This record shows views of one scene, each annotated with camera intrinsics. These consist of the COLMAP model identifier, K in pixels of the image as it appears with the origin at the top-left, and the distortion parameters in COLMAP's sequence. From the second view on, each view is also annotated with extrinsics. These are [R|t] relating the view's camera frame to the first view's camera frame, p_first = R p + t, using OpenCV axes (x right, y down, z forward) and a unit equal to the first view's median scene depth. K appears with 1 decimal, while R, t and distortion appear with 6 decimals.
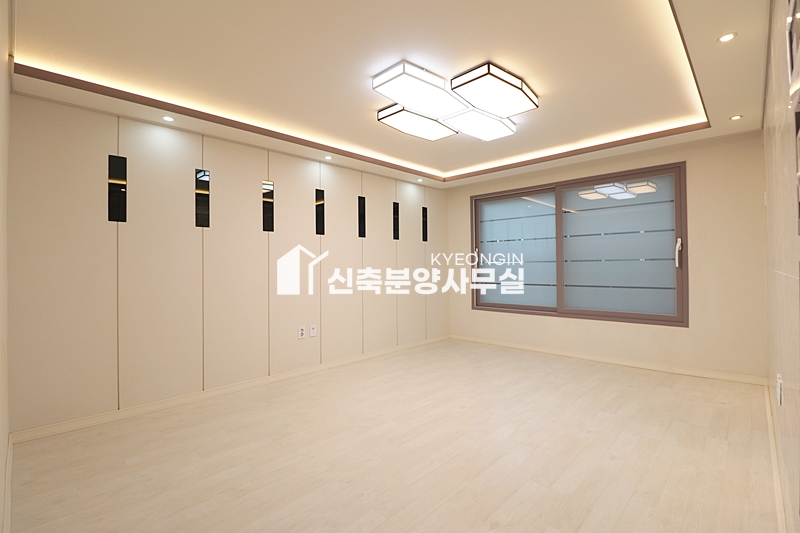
lens RADIAL K [[369.1, 0, 407.6], [0, 369.1, 261.3], [0, 0, 1]] dist [0.000544, -0.013551]
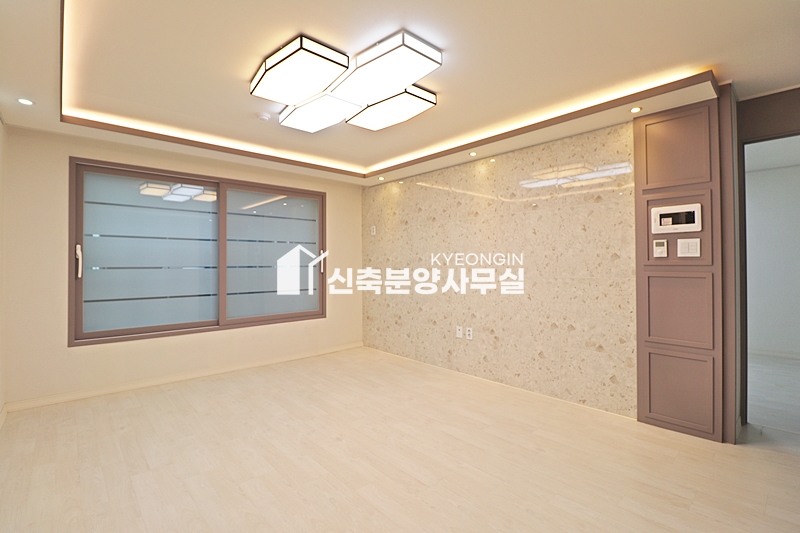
lens RADIAL K [[369.1, 0, 407.6], [0, 369.1, 261.3], [0, 0, 1]] dist [0.000544, -0.013551]
pose [[0.062733, 0.016957, 0.997886, -0.511731], [-0.010151, 0.999815, -0.016352, -0.005232], [-0.997979, -0.009104, 0.062893, 0.570606]]
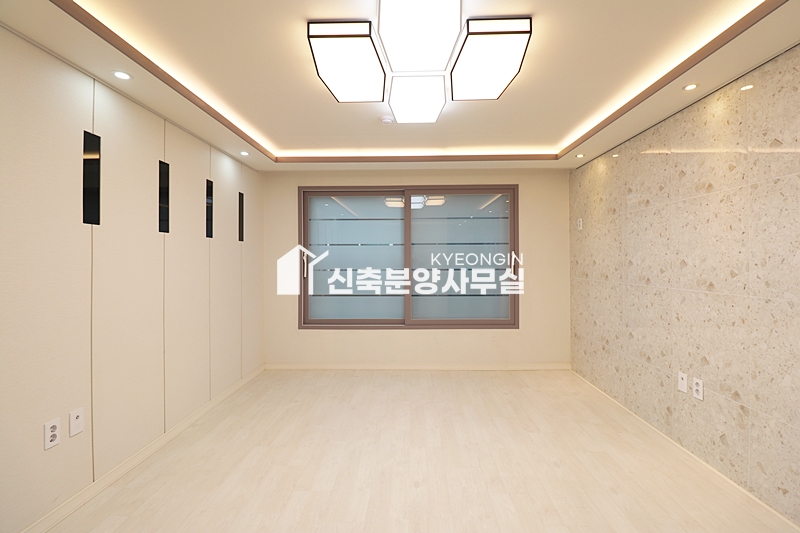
lens RADIAL K [[369.1, 0, 407.6], [0, 369.1, 261.3], [0, 0, 1]] dist [0.000544, -0.013551]
pose [[0.738039, 0.006108, 0.674731, -0.255885], [-0.012623, 0.999909, 0.004755, -0.030879], [-0.674640, -0.012027, 0.738049, 0.350139]]
